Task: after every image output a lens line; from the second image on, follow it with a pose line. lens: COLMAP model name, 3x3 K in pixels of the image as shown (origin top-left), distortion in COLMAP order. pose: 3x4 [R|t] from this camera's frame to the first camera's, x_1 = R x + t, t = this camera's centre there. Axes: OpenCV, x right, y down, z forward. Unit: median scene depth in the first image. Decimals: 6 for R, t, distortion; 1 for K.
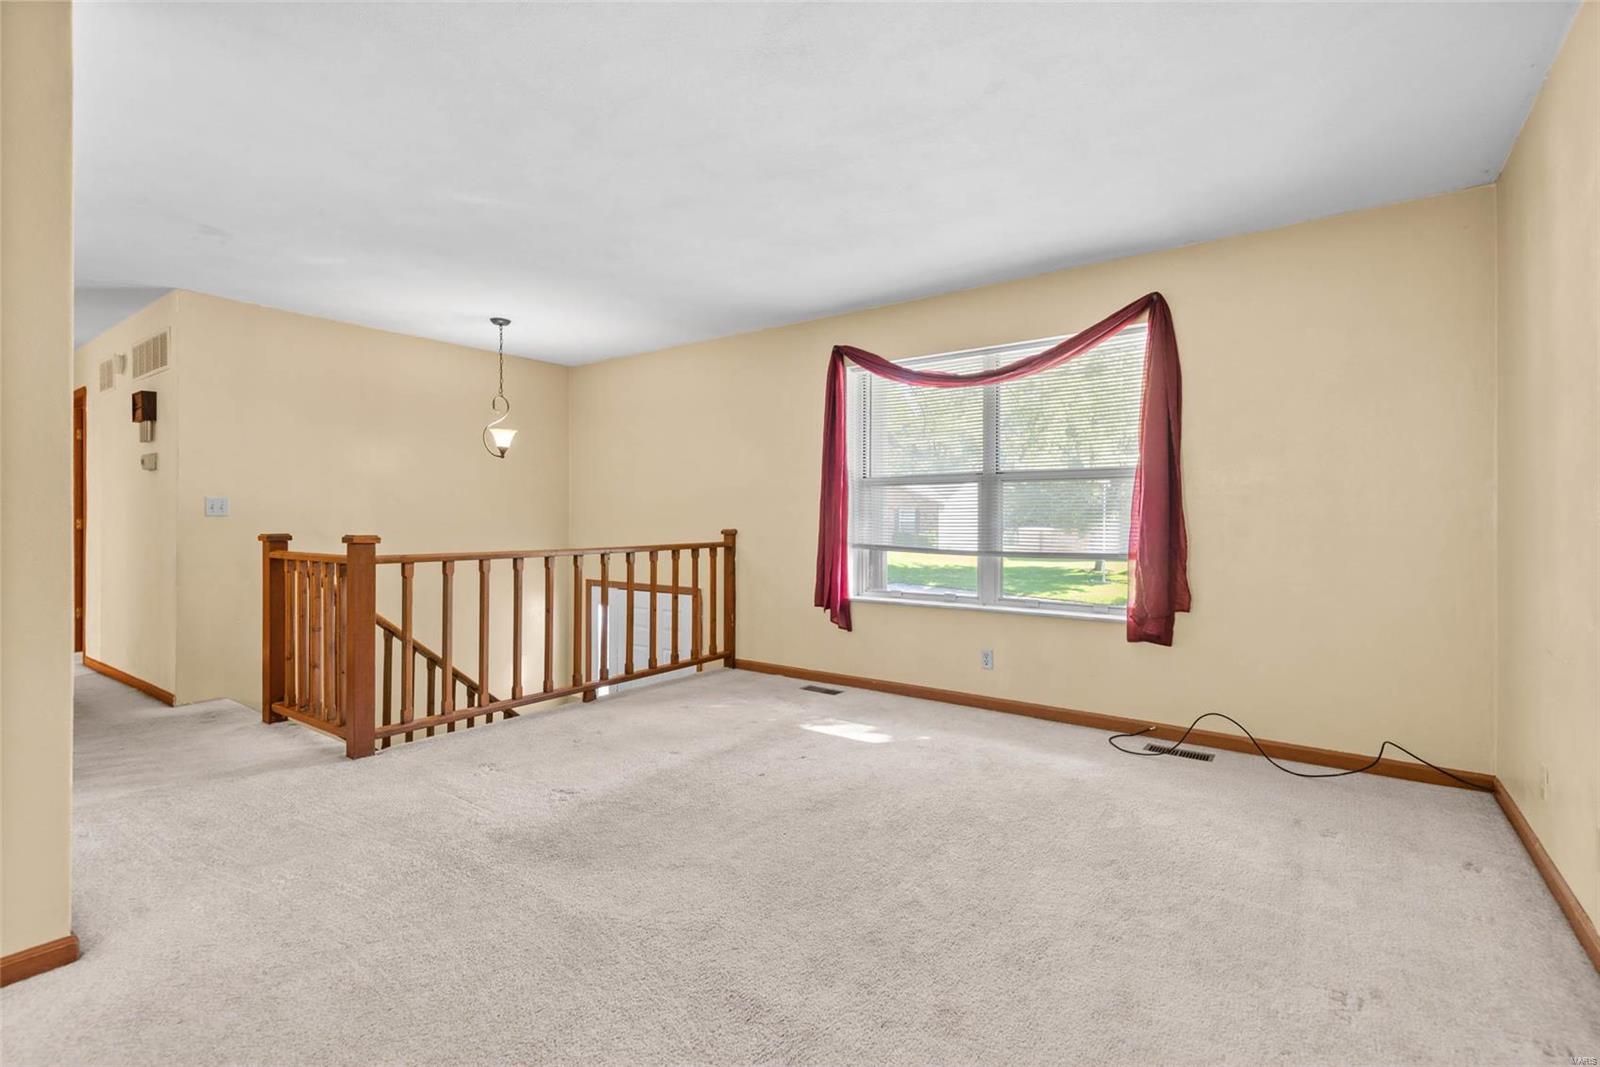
lens RADIAL K [[727.4, 0, 806.5], [0, 727.4, 527.3], [0, 0, 1]] dist [0.048036, -0.025430]
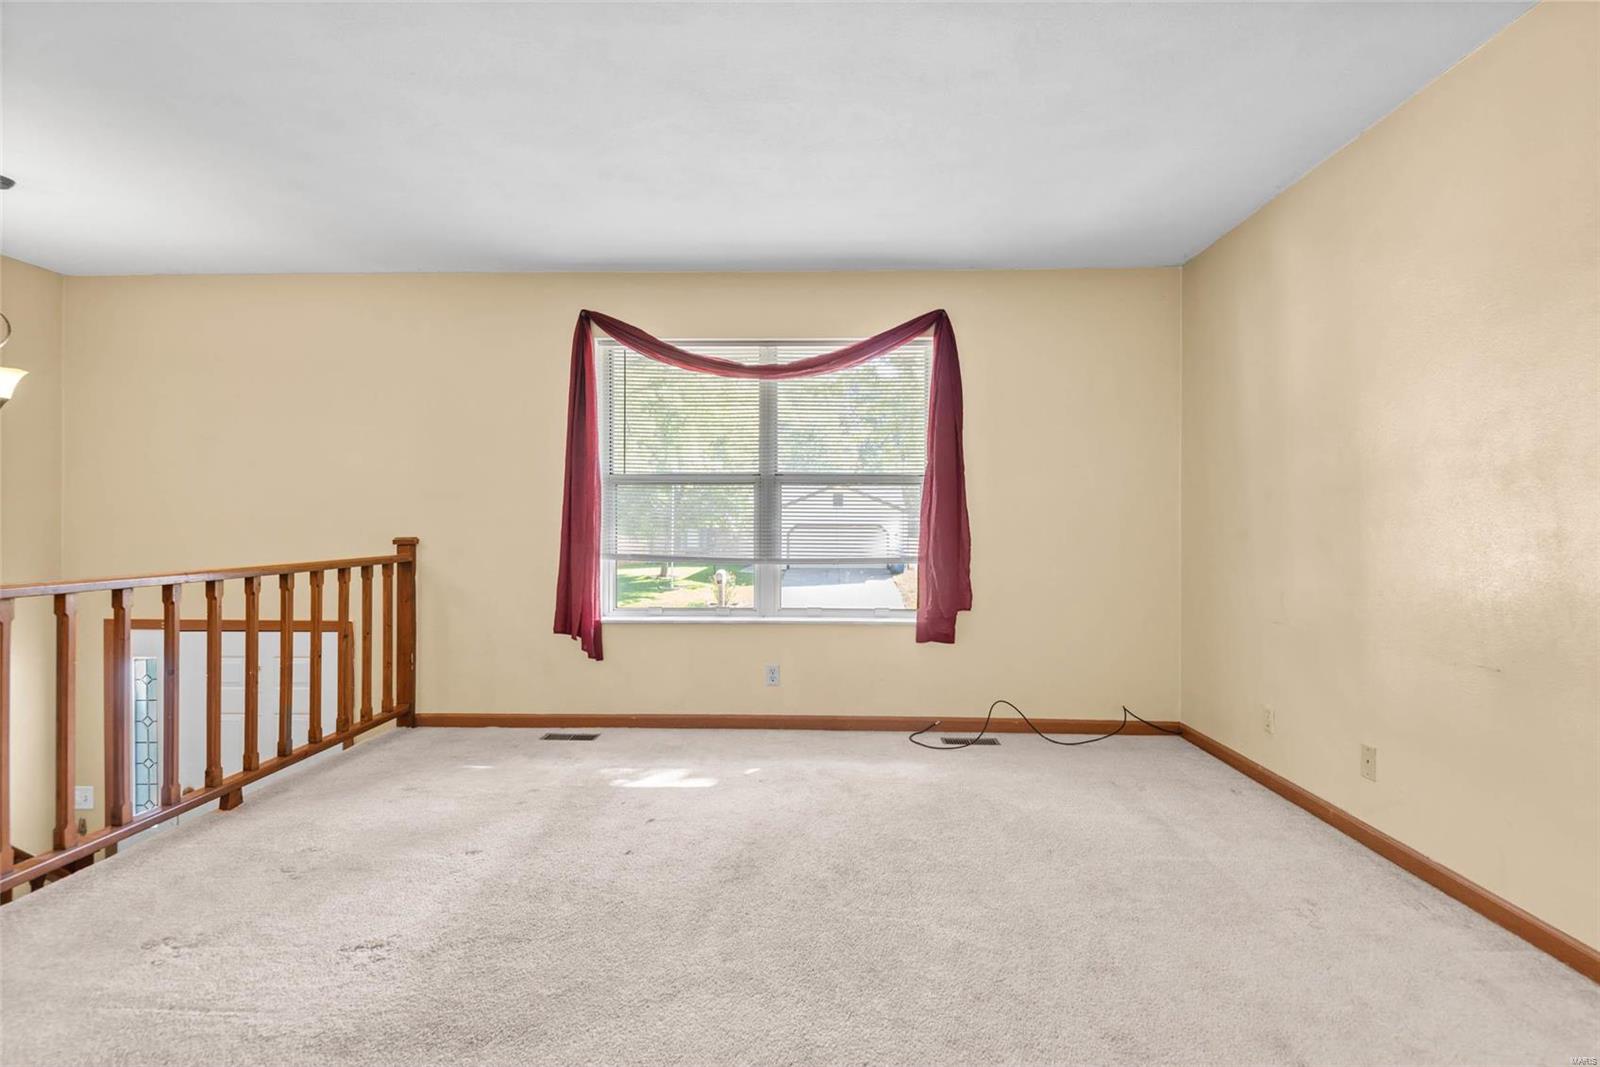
lens RADIAL K [[795.1, 0, 800.0], [0, 795.1, 533.5], [0, 0, 1]] dist [0.035964, -0.021939]
pose [[0.831104, -0.006356, 0.556081, -0.279276], [0.005795, 0.999979, 0.002769, -0.001994], [-0.556087, 0.000921, 0.831124, 0.138745]]
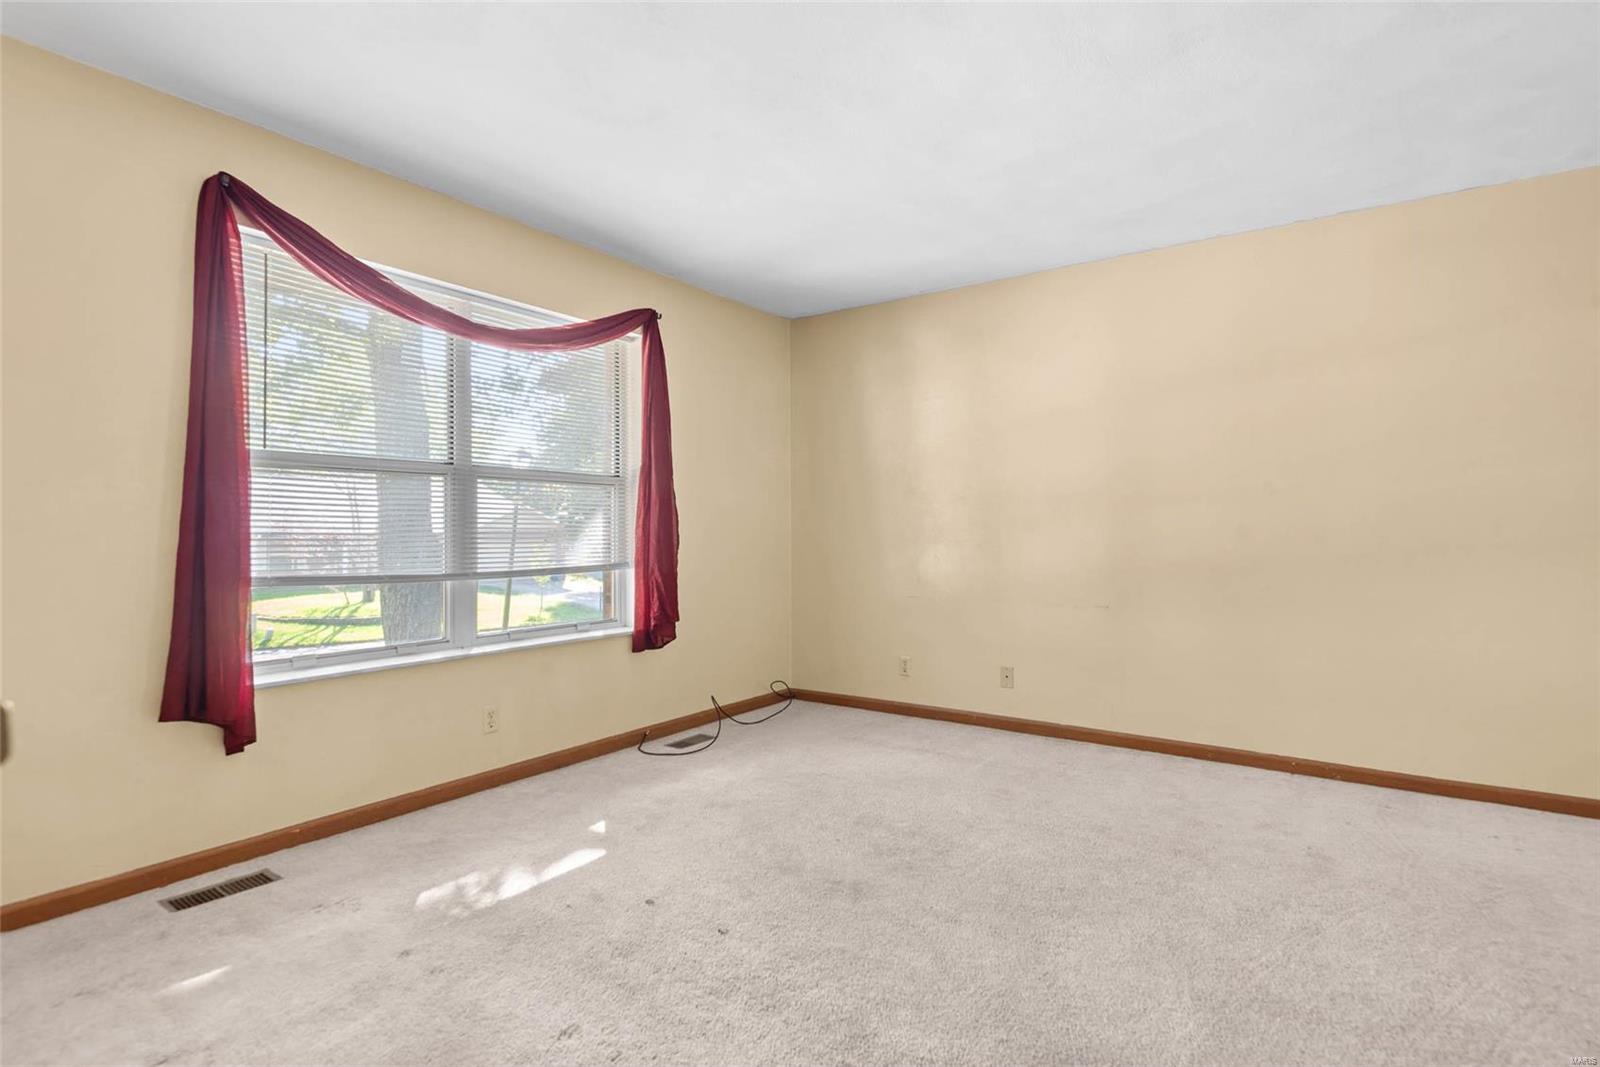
lens RADIAL K [[795.1, 0, 800.0], [0, 795.1, 533.5], [0, 0, 1]] dist [0.035964, -0.021939]
pose [[-0.010770, -0.004918, 0.999930, -0.549936], [0.013615, 0.999894, 0.005064, -0.005922], [-0.999849, 0.013669, -0.010701, 0.684610]]
